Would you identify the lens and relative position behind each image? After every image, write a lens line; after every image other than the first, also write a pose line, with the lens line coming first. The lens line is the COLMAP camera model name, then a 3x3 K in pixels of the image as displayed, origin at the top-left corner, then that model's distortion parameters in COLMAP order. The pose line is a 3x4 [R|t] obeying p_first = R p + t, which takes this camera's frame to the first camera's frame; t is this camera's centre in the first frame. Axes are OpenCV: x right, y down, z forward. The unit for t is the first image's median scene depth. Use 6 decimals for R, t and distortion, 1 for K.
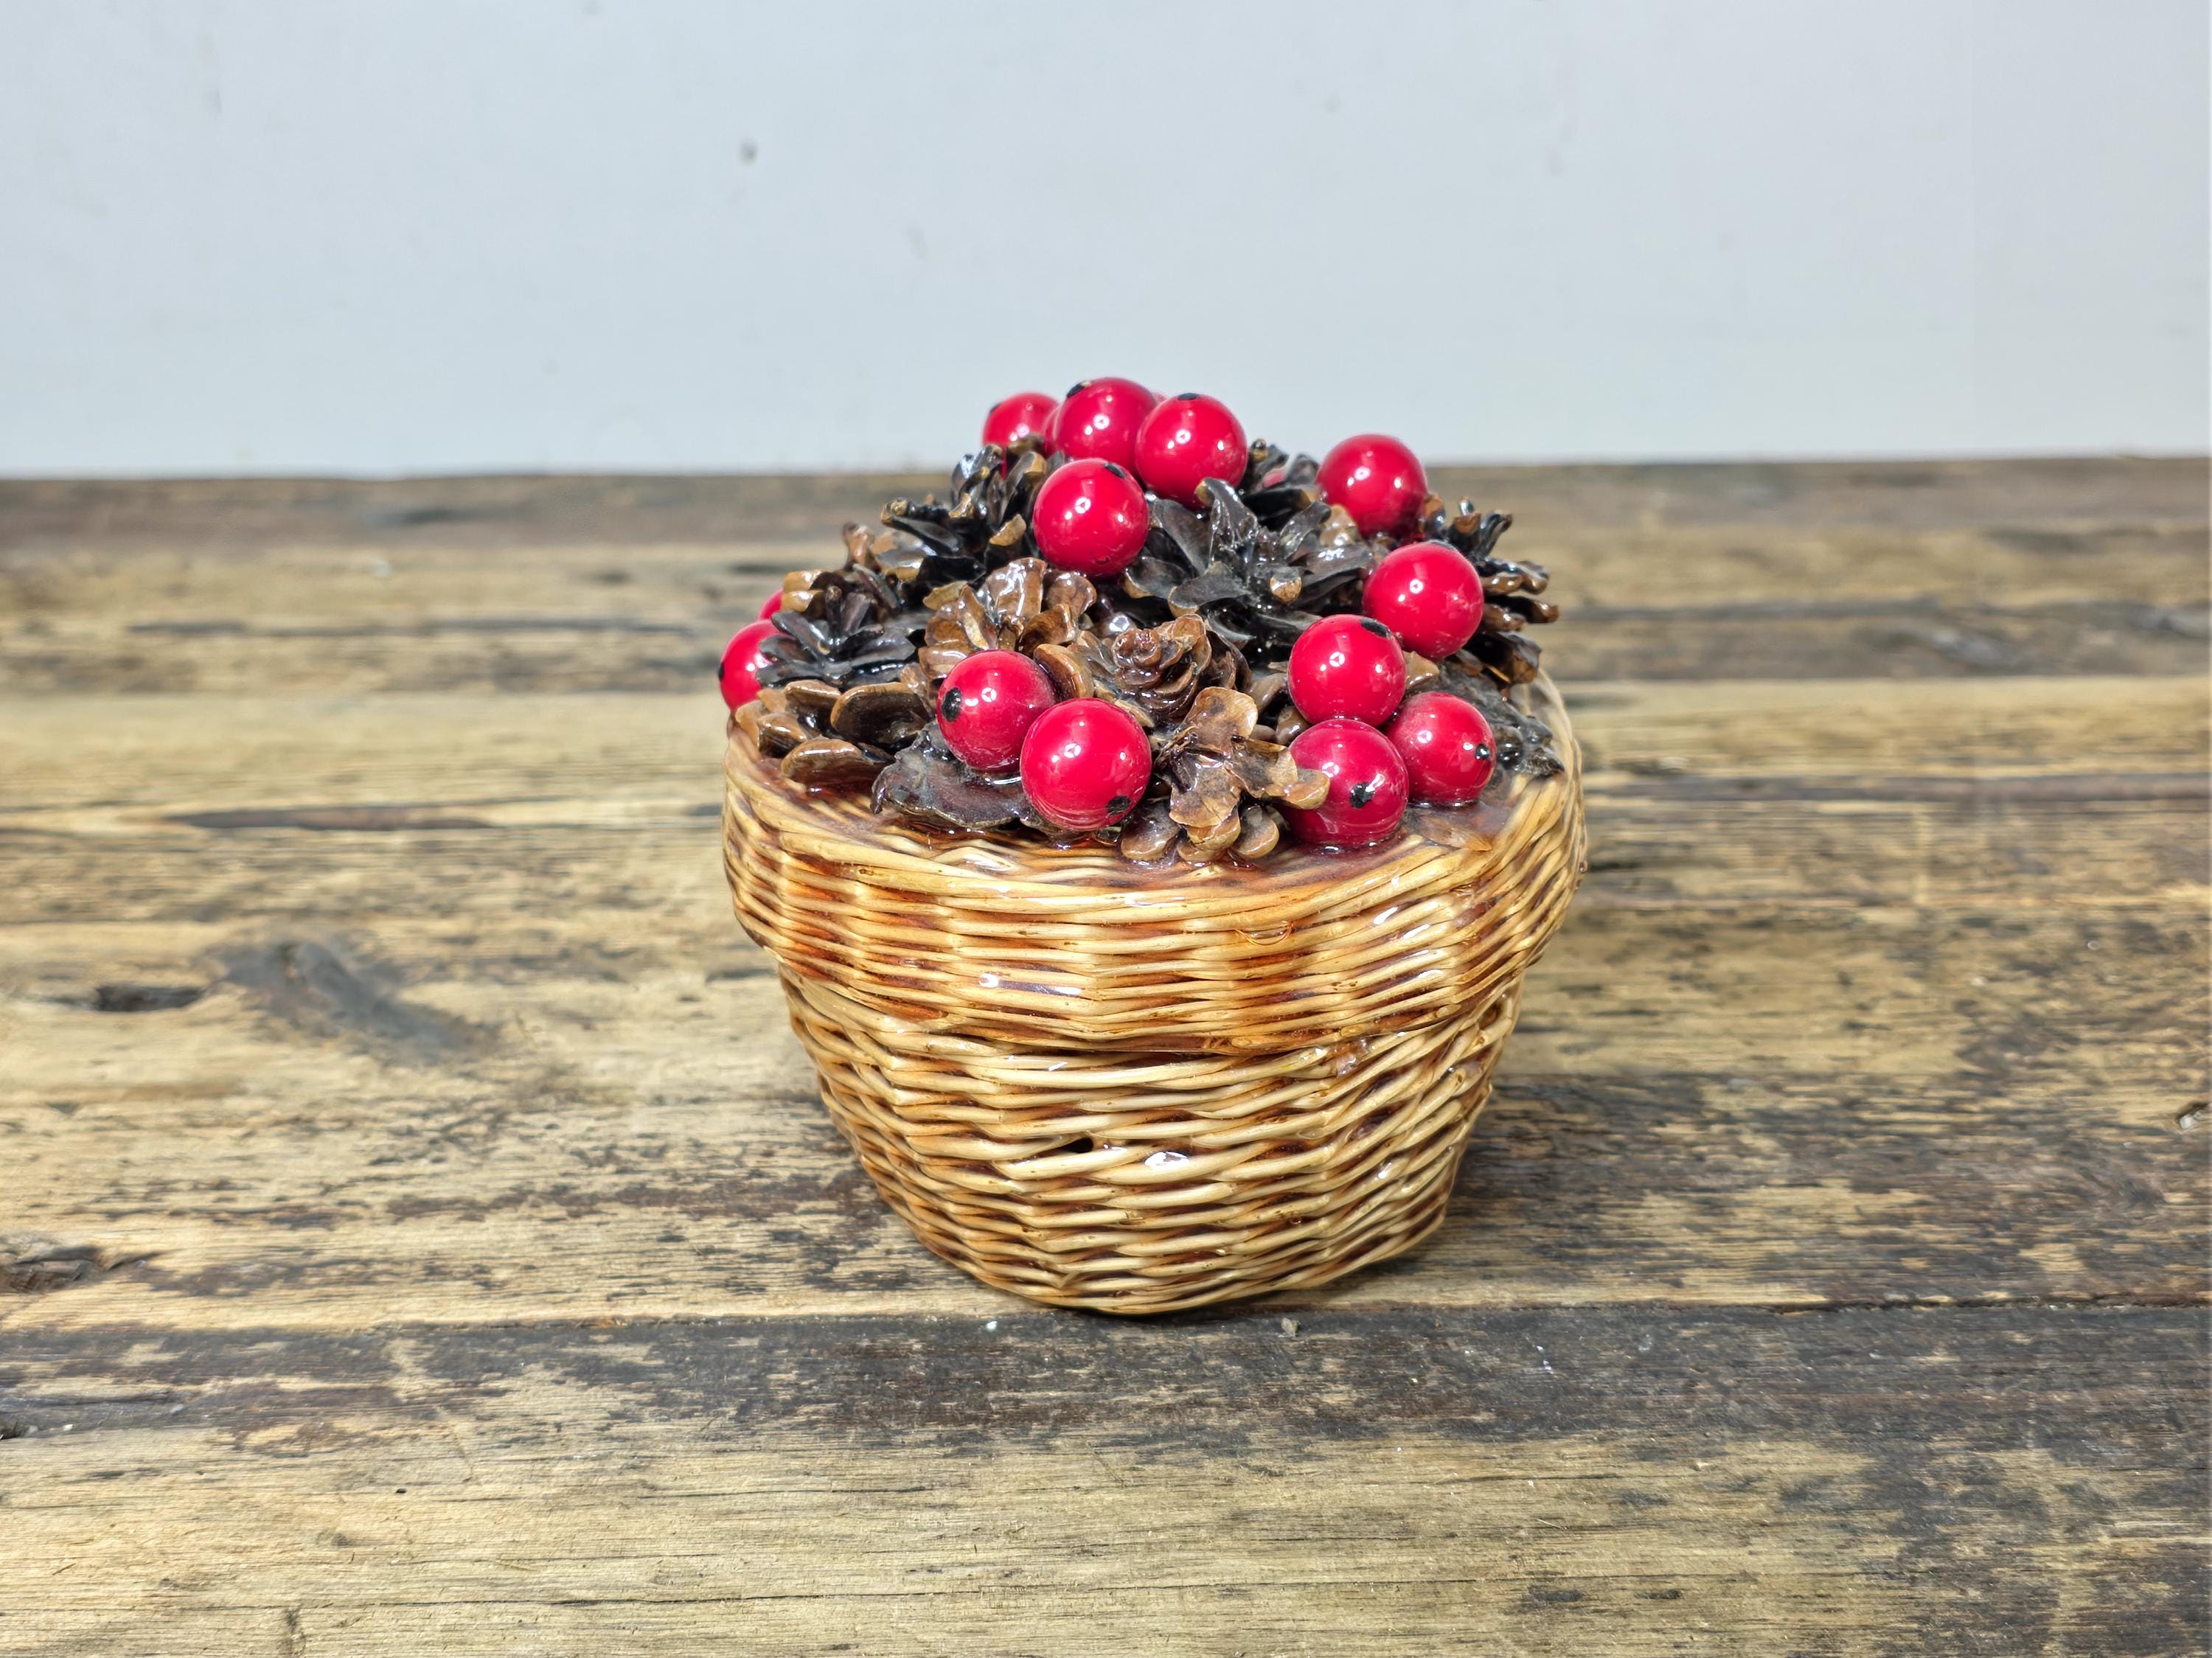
lens RADIAL K [[2689.2, 0, 1095.6], [0, 2689.2, 812.2], [0, 0, 1]] dist [0.086700, -0.235882]
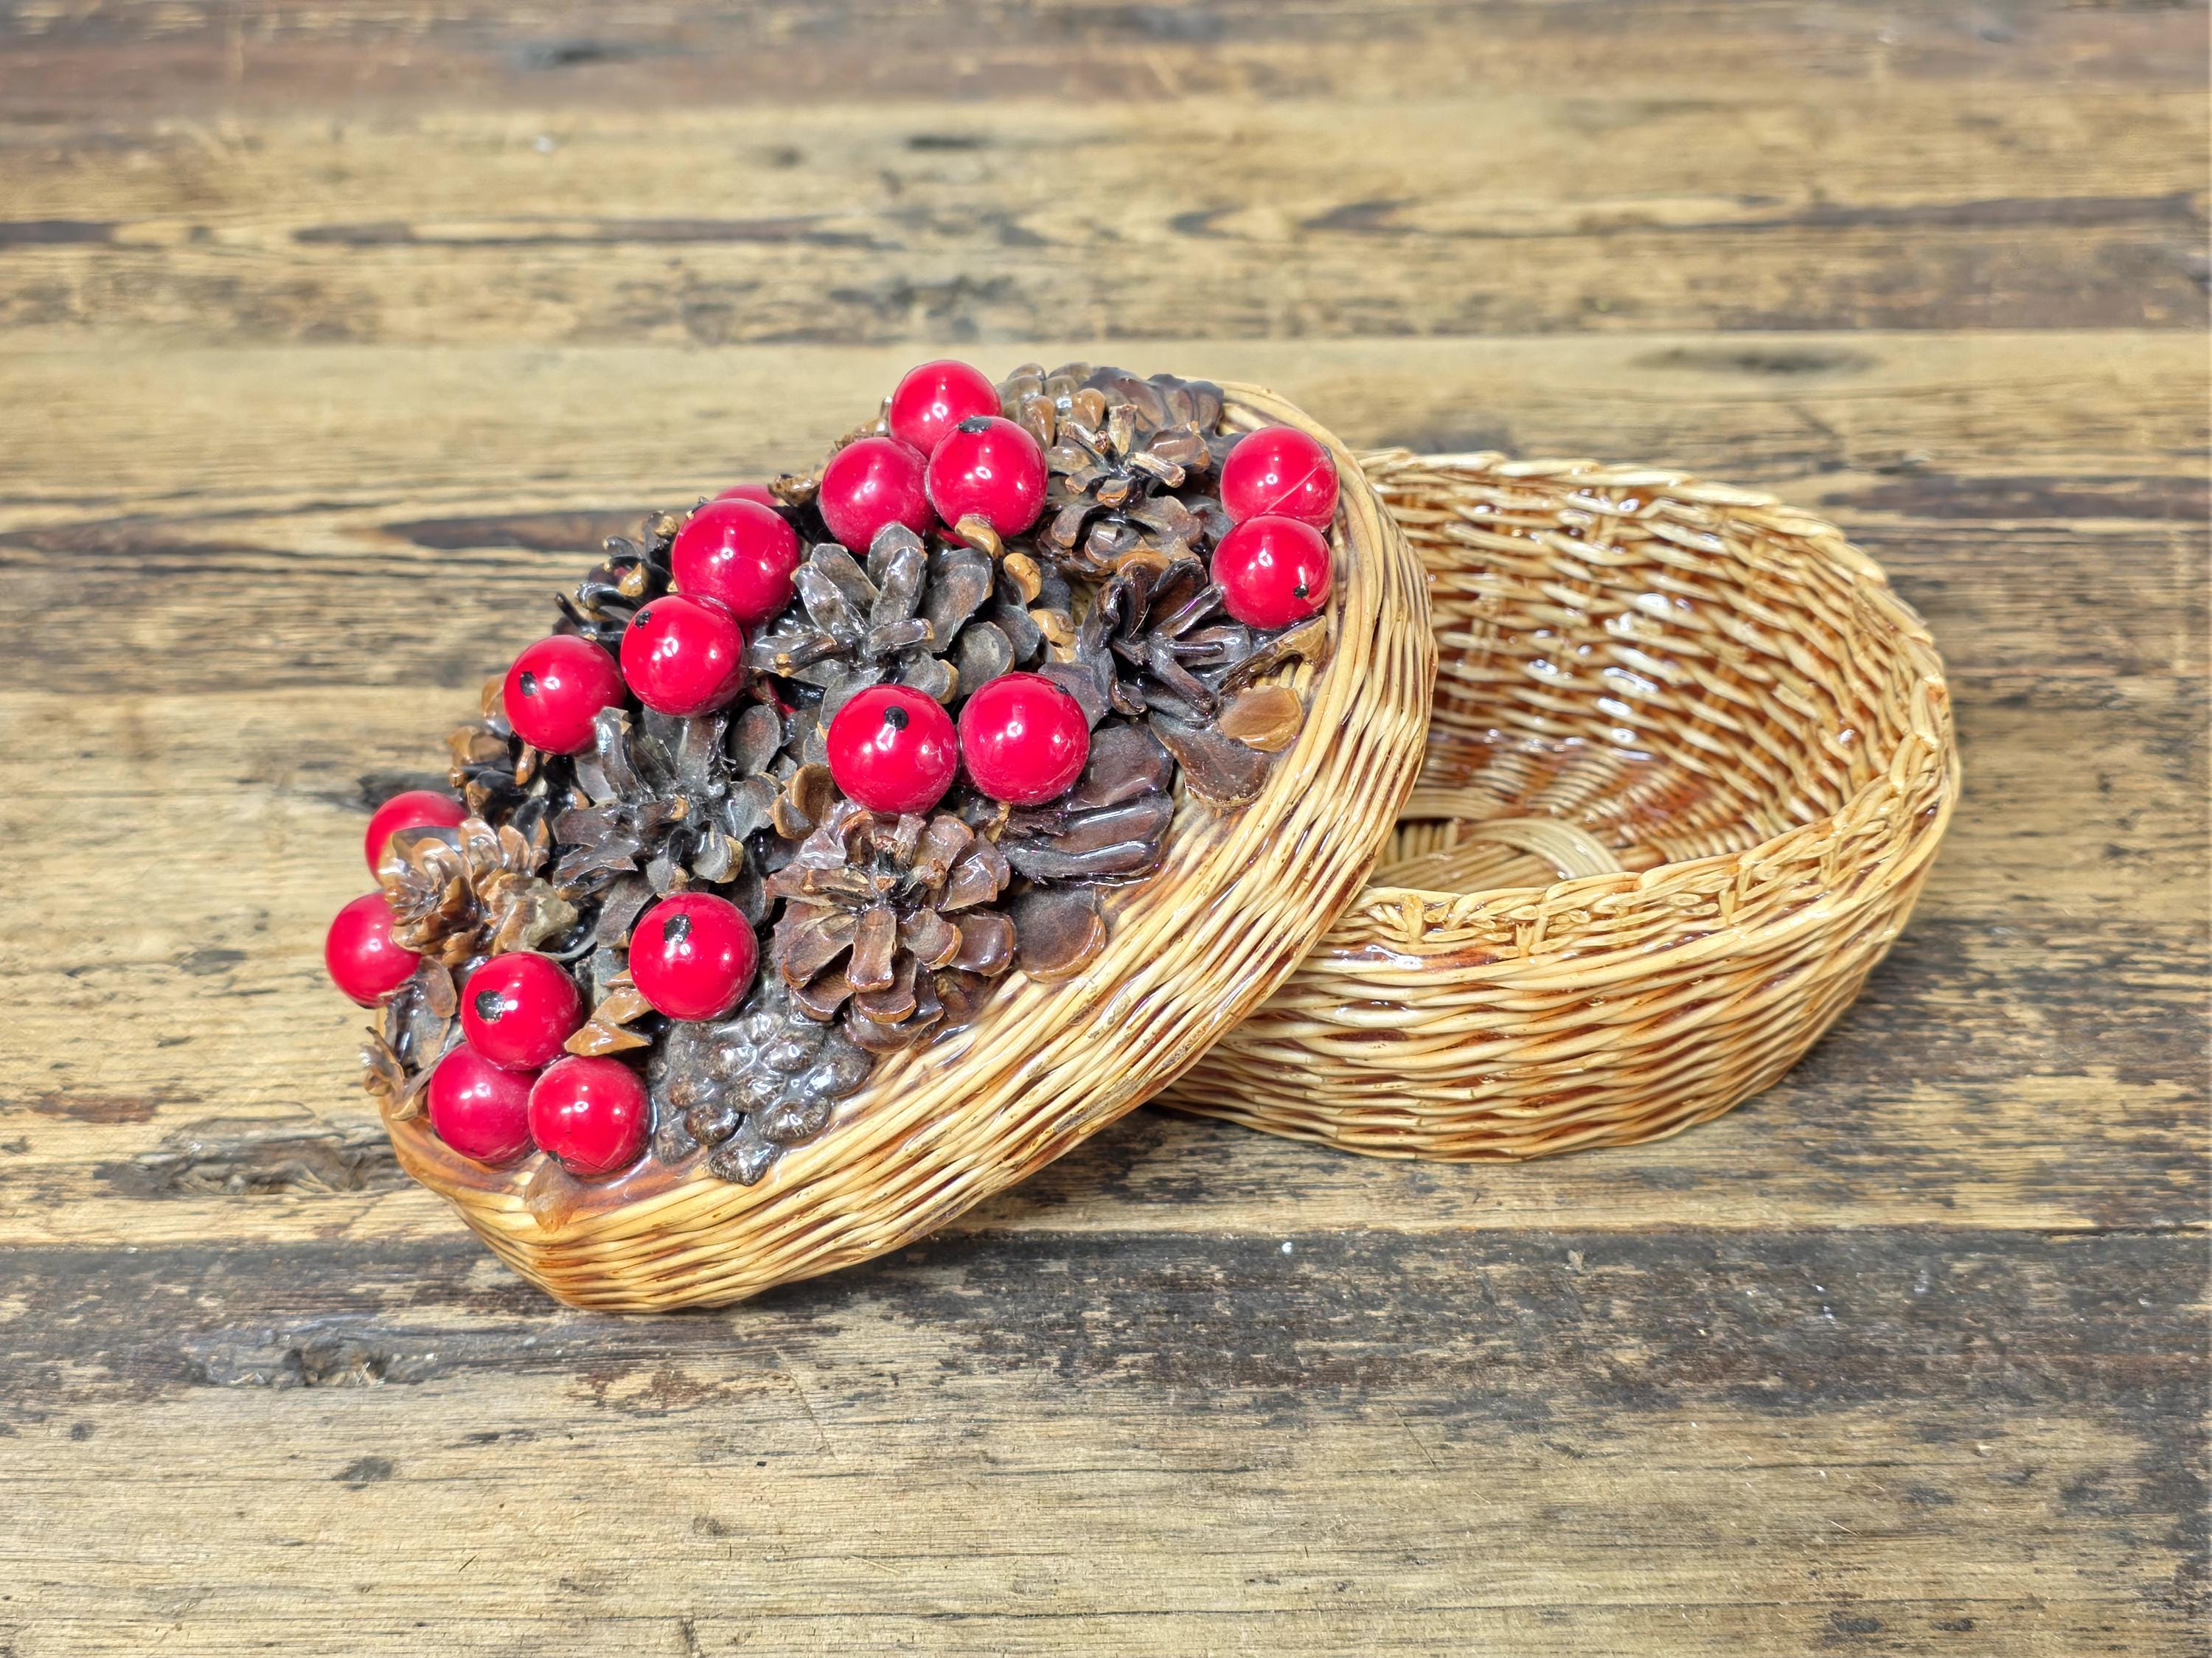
lens RADIAL K [[2689.2, 0, 1095.6], [0, 2689.2, 812.2], [0, 0, 1]] dist [0.086700, -0.235882]
pose [[0.999729, 0.007899, -0.021920, -0.090686], [-0.001348, 0.958808, 0.284053, -0.266414], [0.023261, -0.283947, 0.958558, 0.044224]]
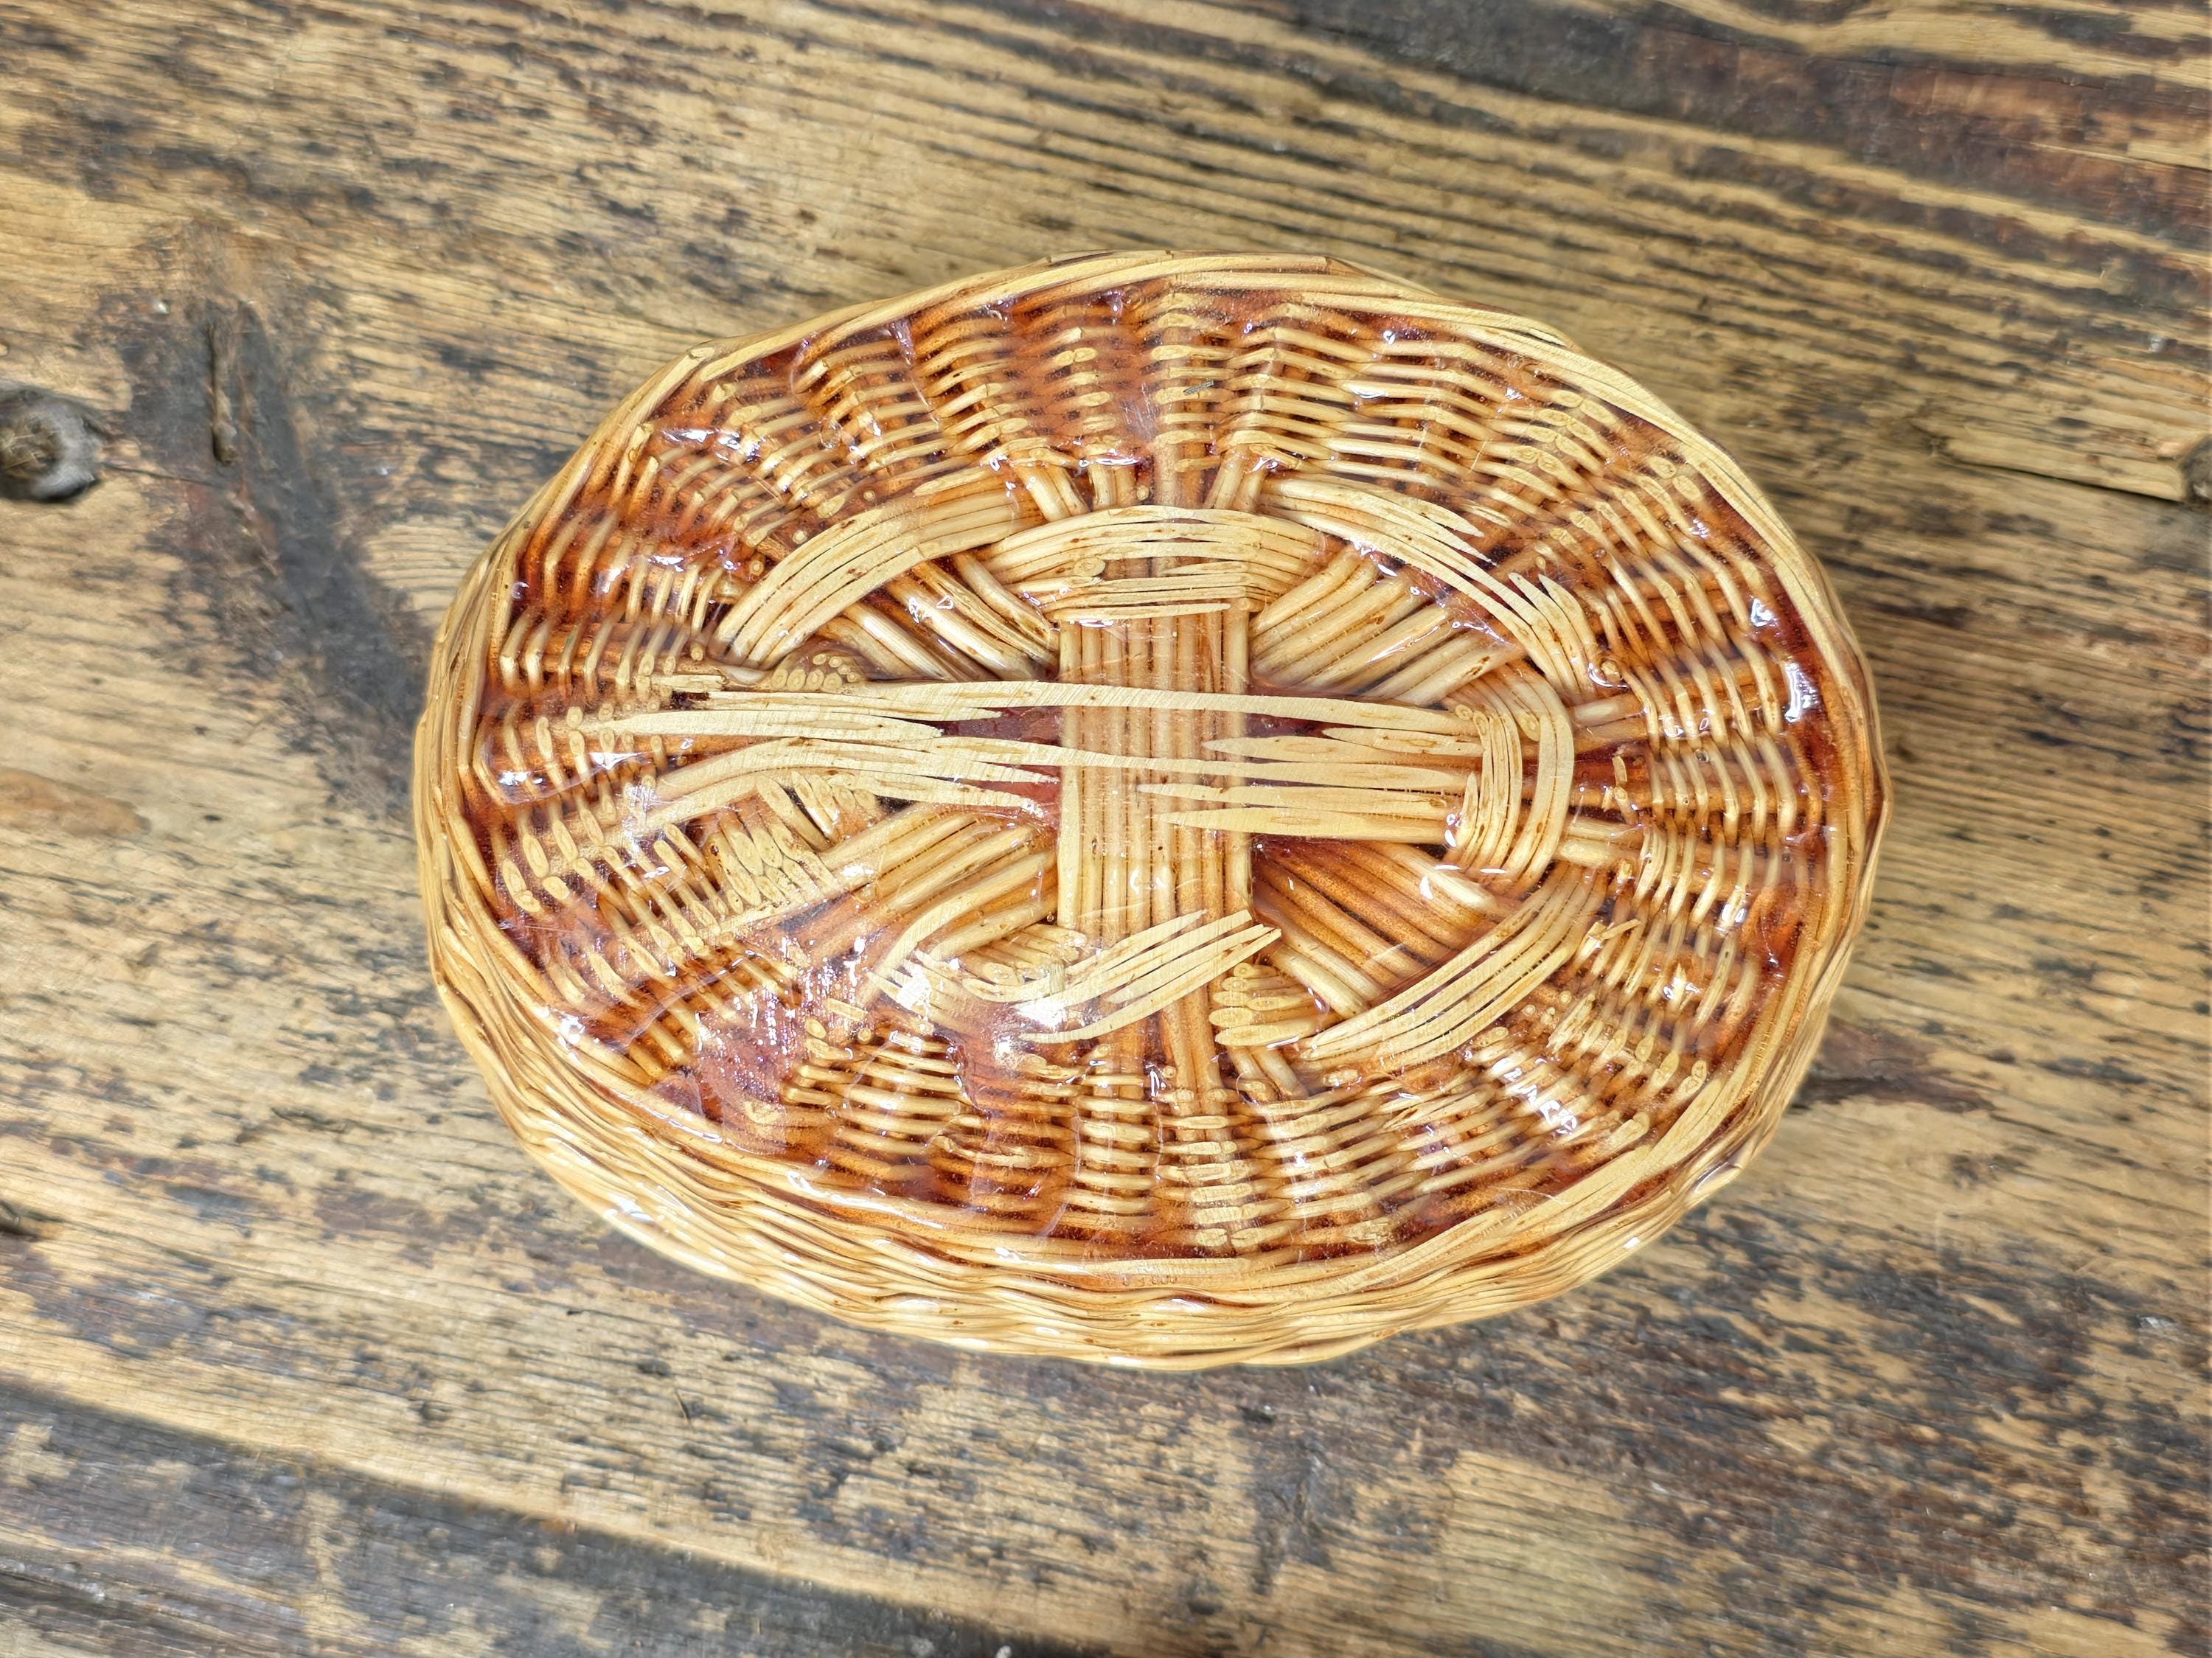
lens RADIAL K [[2691.2, 0, 1125.1], [0, 2691.2, 823.9], [0, 0, 1]] dist [0.079895, -0.229168]
pose [[0.966855, 0.253741, -0.028393, -0.043282], [-0.091168, 0.446965, 0.889894, -0.661516], [0.238493, -0.857810, 0.455283, 0.843747]]
